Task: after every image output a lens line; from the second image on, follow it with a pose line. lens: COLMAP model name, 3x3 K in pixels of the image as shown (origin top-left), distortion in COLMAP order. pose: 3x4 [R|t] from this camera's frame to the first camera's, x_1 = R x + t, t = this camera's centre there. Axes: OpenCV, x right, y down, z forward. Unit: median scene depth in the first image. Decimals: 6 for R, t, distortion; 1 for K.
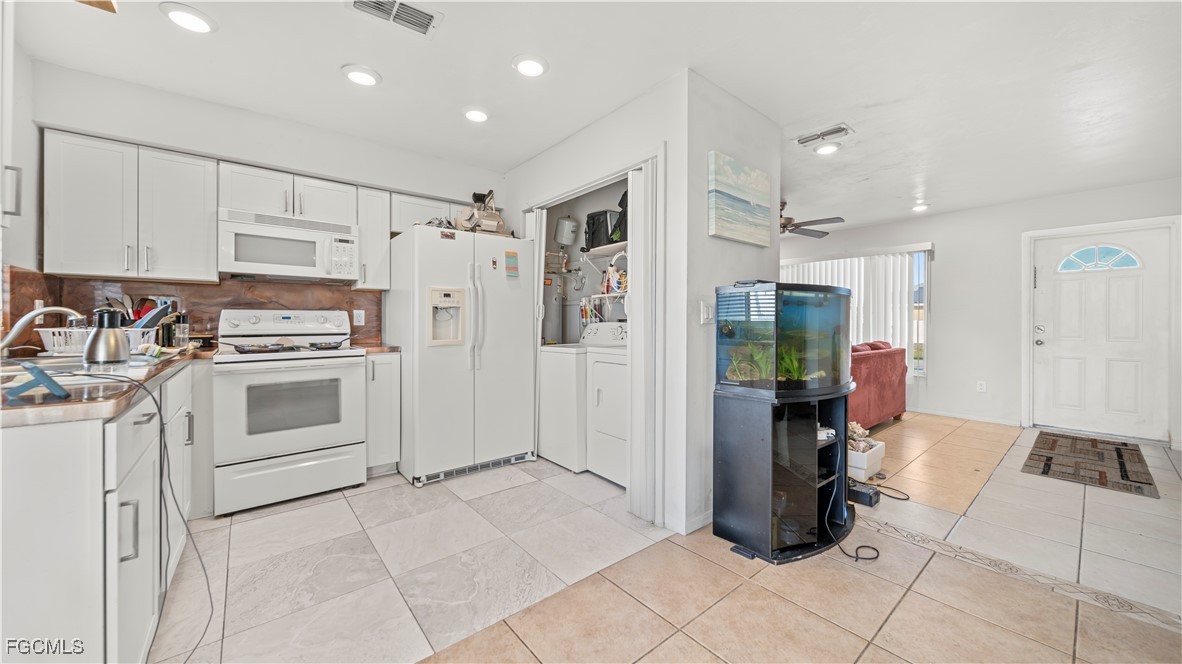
lens RADIAL K [[418.0, 0, 599.2], [0, 418.0, 325.1], [0, 0, 1]] dist [-0.002088, -0.000917]
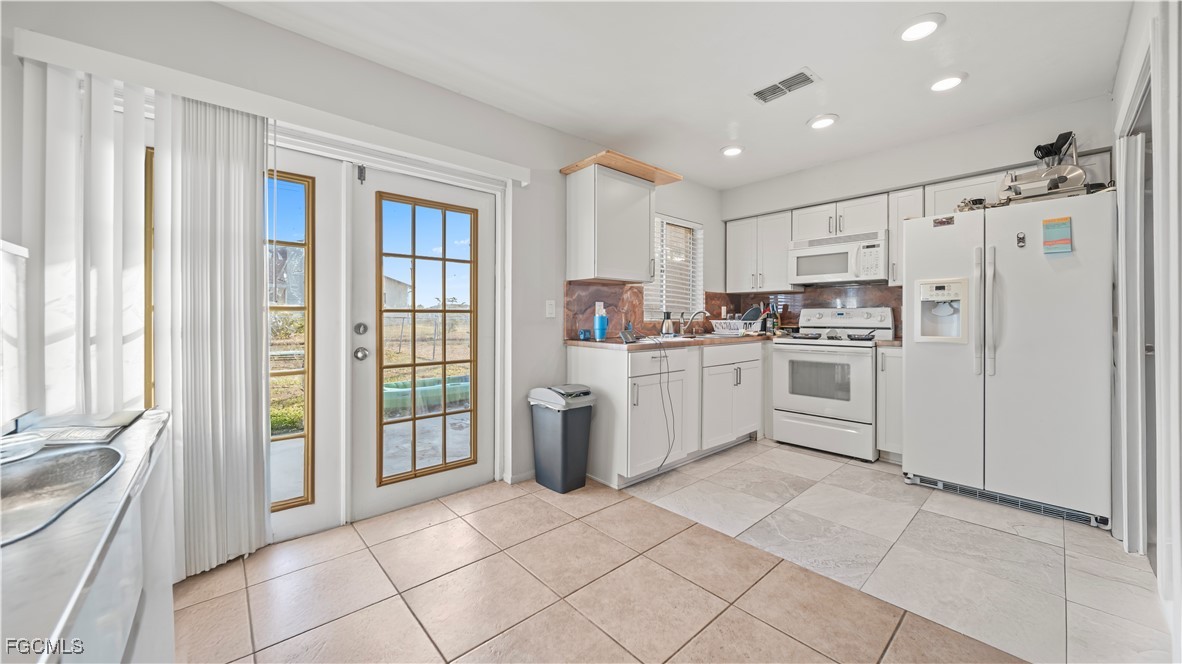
lens RADIAL K [[418.0, 0, 595.5], [0, 418.0, 324.4], [0, 0, 1]] dist [-0.002088, -0.000917]
pose [[0.042028, 0.016280, -0.998984, 0.512146], [-0.008613, 0.999836, 0.015932, -0.000030], [0.999079, 0.007935, 0.042161, 0.206588]]
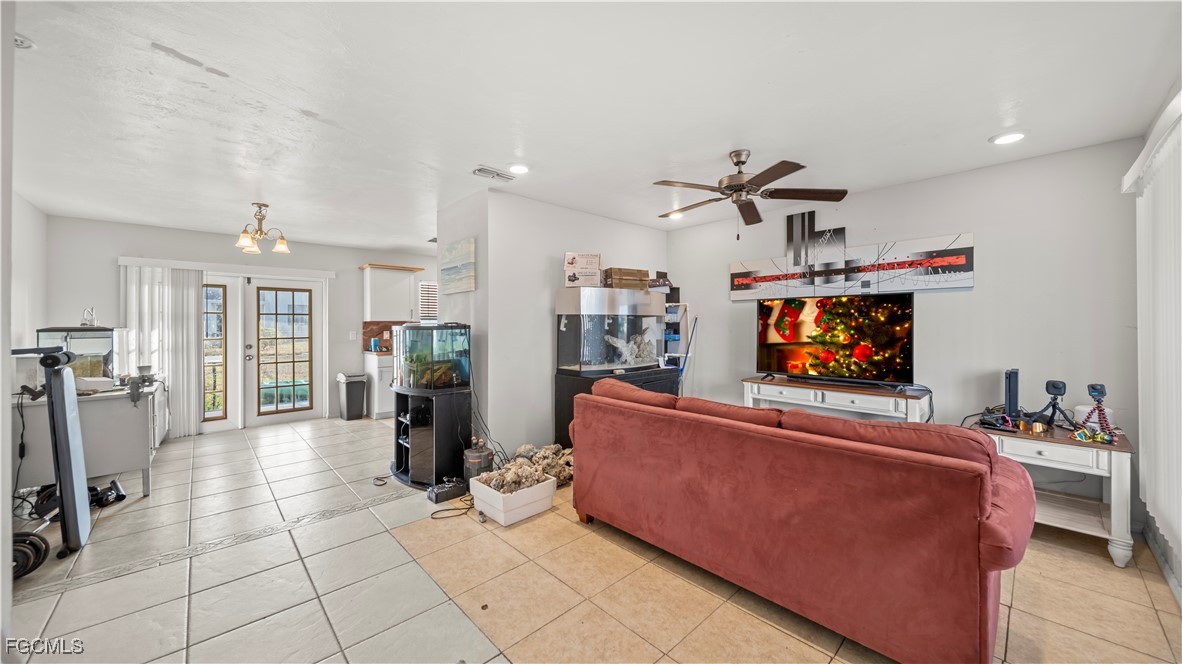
lens RADIAL K [[418.0, 0, 594.3], [0, 418.0, 334.2], [0, 0, 1]] dist [-0.002088, -0.000917]
pose [[0.060021, 0.008252, -0.998163, 1.794692], [0.004613, 0.999953, 0.008544, -0.046830], [0.998186, -0.005117, 0.059980, 1.352249]]
